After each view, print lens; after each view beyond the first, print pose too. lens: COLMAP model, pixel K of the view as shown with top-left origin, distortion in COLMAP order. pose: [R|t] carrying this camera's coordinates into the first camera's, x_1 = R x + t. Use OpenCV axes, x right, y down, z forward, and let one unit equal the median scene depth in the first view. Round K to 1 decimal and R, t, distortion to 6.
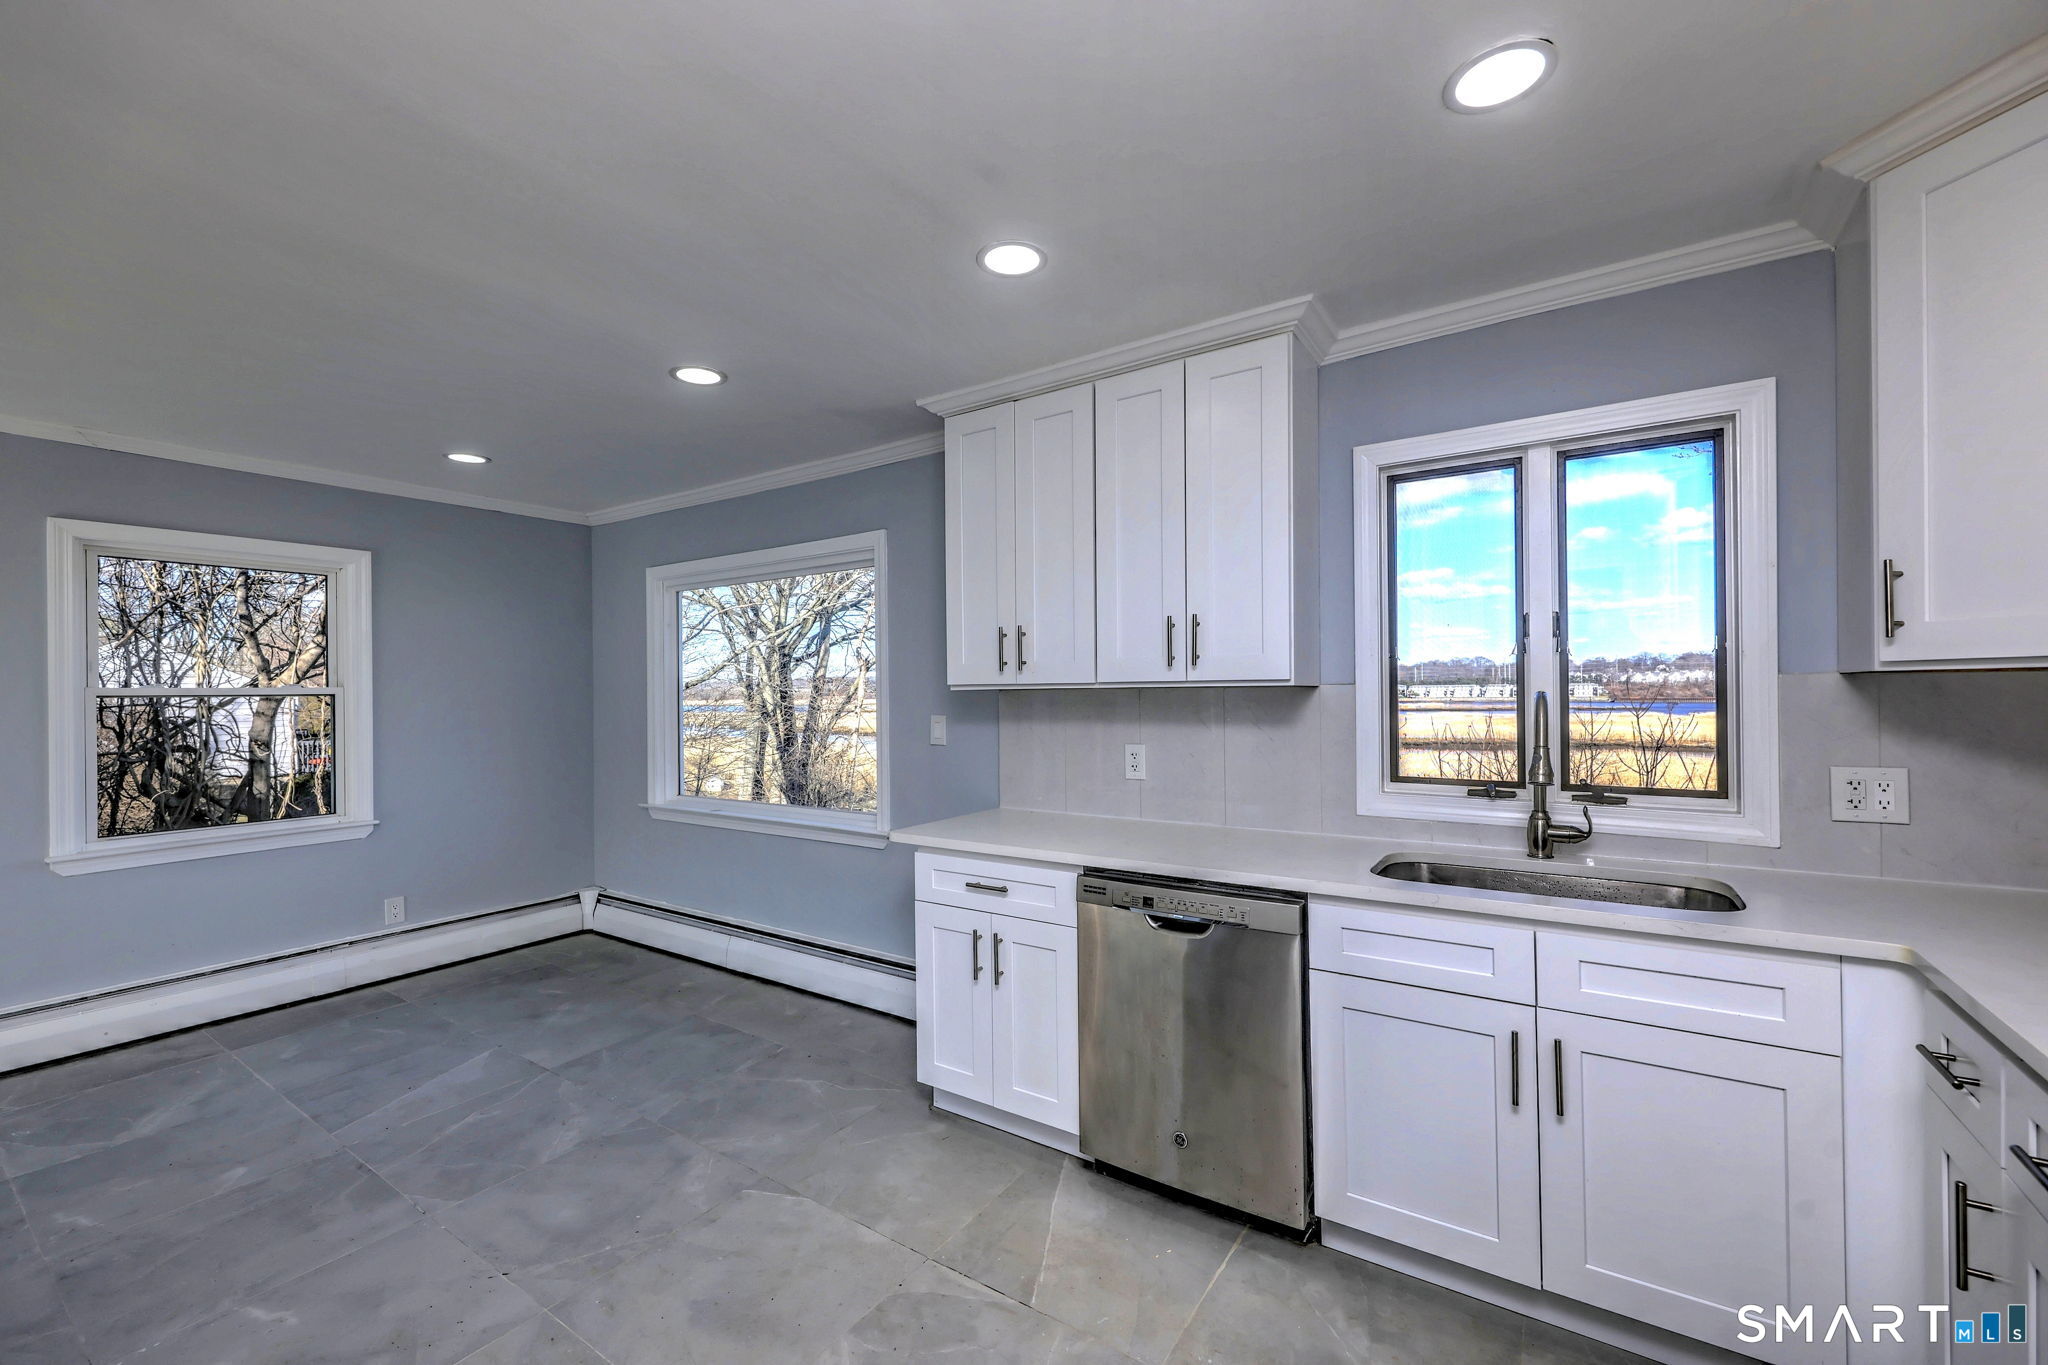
lens RADIAL K [[836.3, 0, 1014.8], [0, 836.3, 687.1], [0, 0, 1]] dist [0.004264, -0.000679]
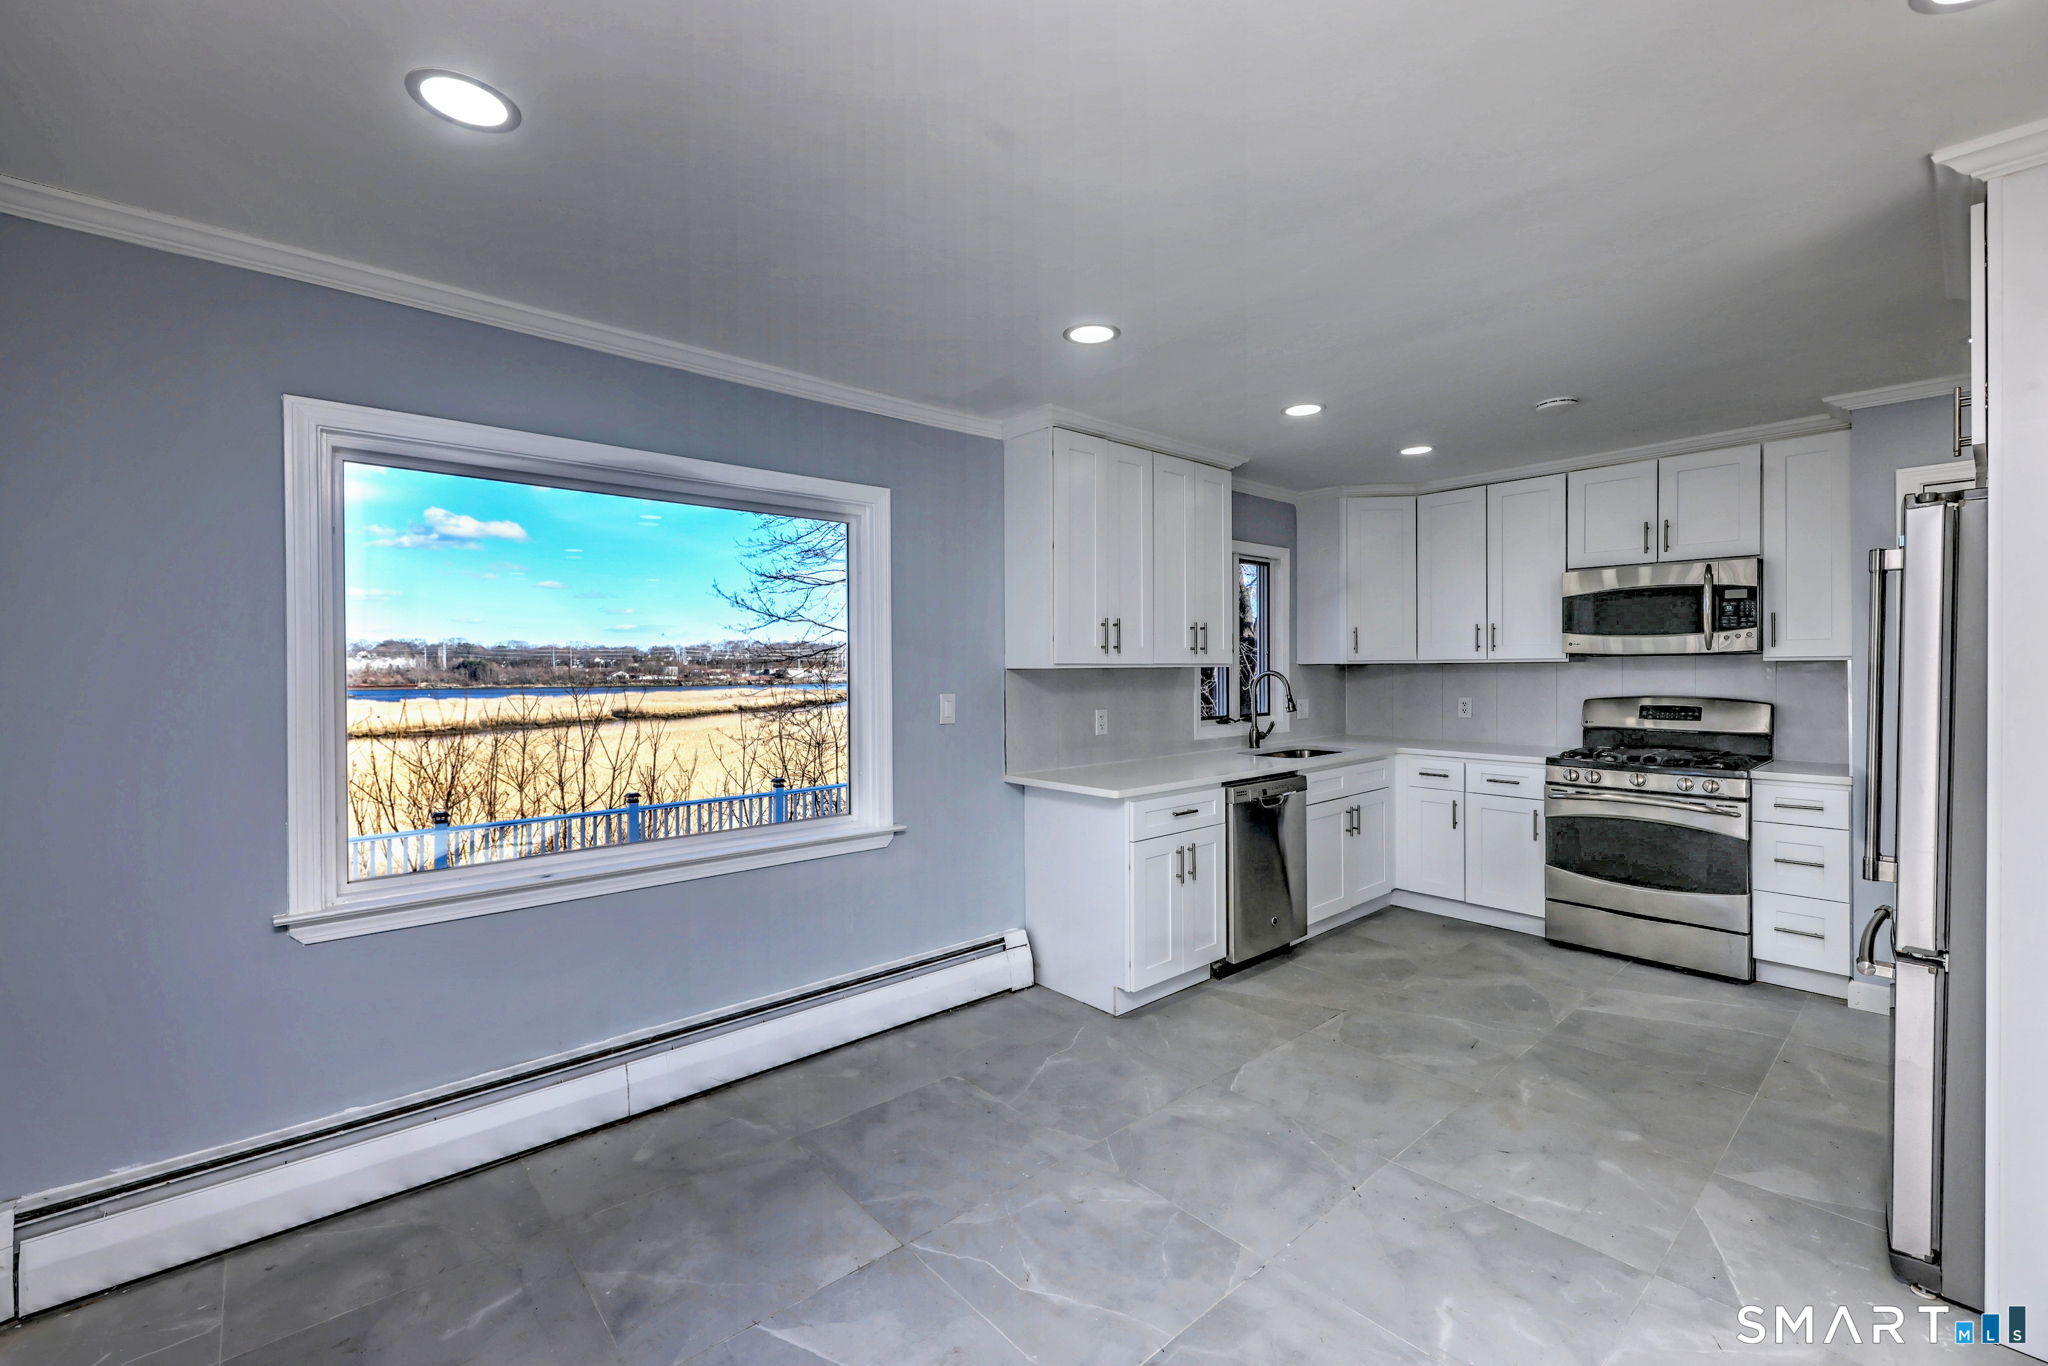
lens RADIAL K [[862.7, 0, 1020.1], [0, 862.7, 672.0], [0, 0, 1]] dist [0.010965, -0.003338]
pose [[0.242073, 0.003632, 0.970251, -1.438634], [-0.000932, 0.999993, -0.003511, 0.014333], [-0.970258, -0.000055, 0.242074, 0.903798]]
